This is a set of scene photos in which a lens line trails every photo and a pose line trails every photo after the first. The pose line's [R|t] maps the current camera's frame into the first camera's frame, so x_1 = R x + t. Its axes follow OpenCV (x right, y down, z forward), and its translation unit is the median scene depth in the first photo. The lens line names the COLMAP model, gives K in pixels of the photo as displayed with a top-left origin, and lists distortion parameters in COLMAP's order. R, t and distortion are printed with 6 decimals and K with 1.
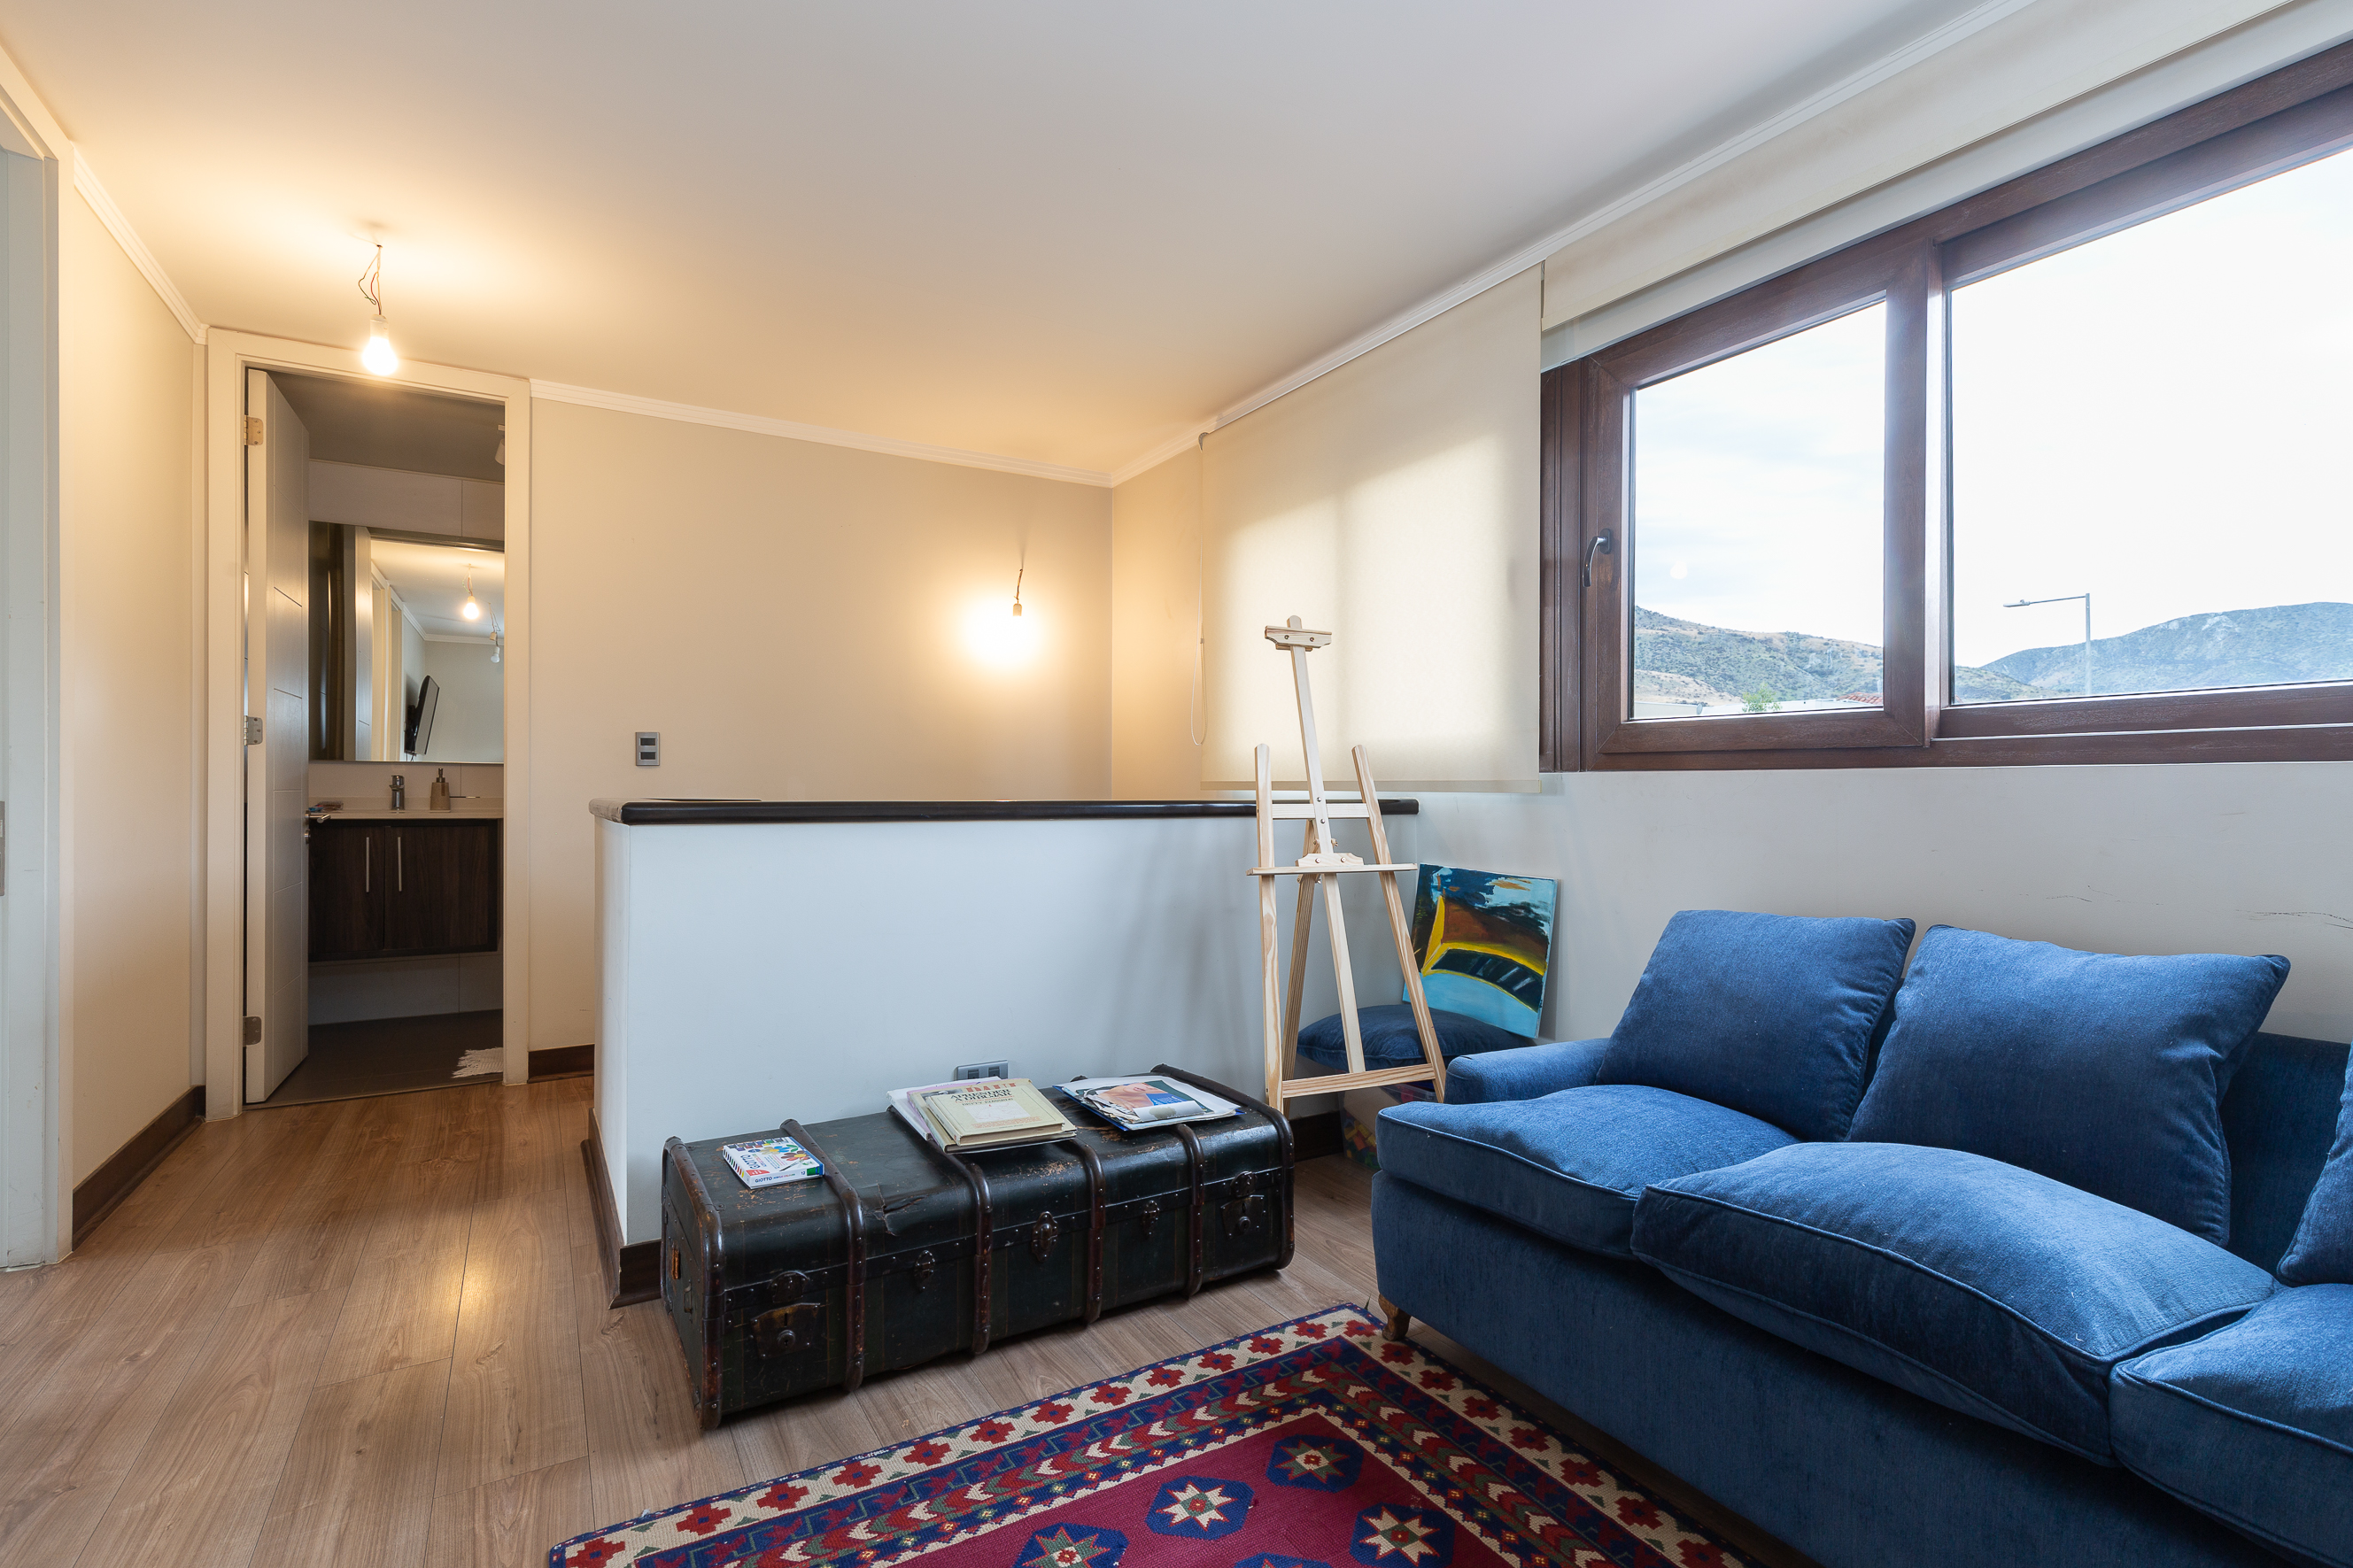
lens RADIAL K [[1082.6, 0, 1176.1], [0, 1082.6, 784.9], [0, 0, 1]] dist [0.012605, -0.001912]
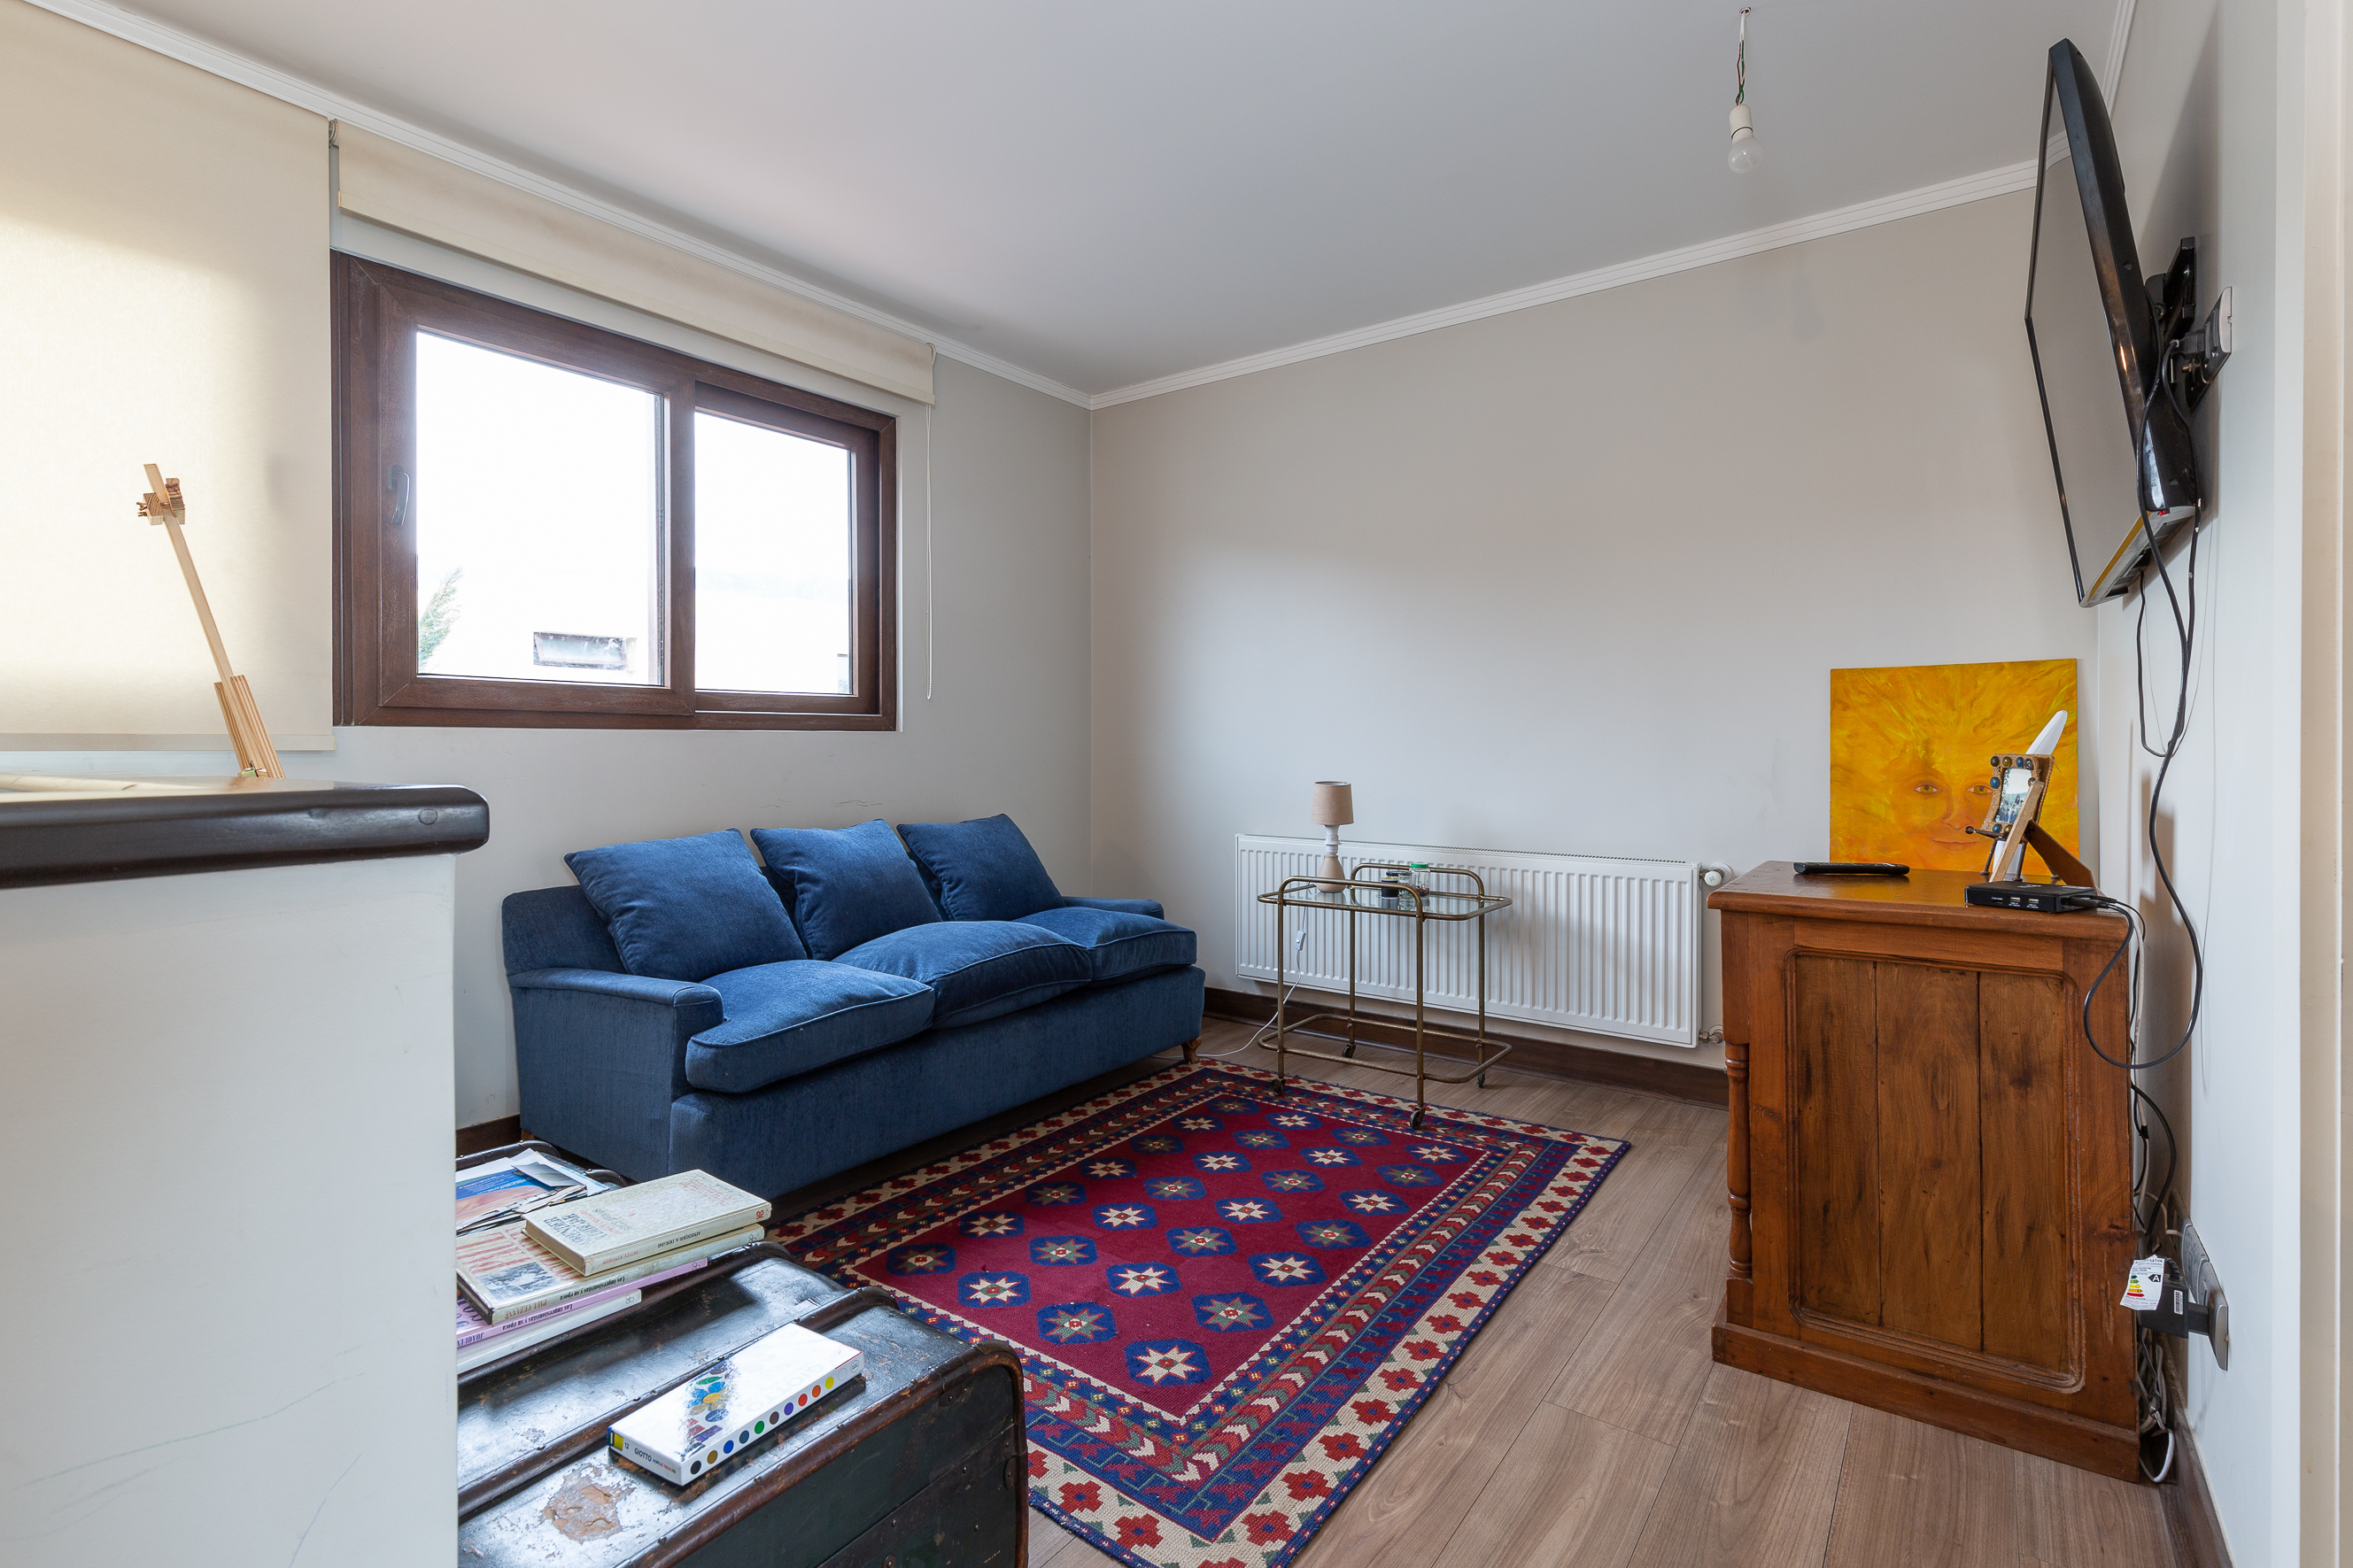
lens RADIAL K [[1082.6, 0, 1177.6], [0, 1082.6, 761.5], [0, 0, 1]] dist [0.012605, -0.001912]
pose [[-0.379604, -0.015954, 0.925012, -0.948028], [0.000885, 0.999845, 0.017608, 0.002449], [-0.925149, 0.007503, -0.379531, 0.965805]]
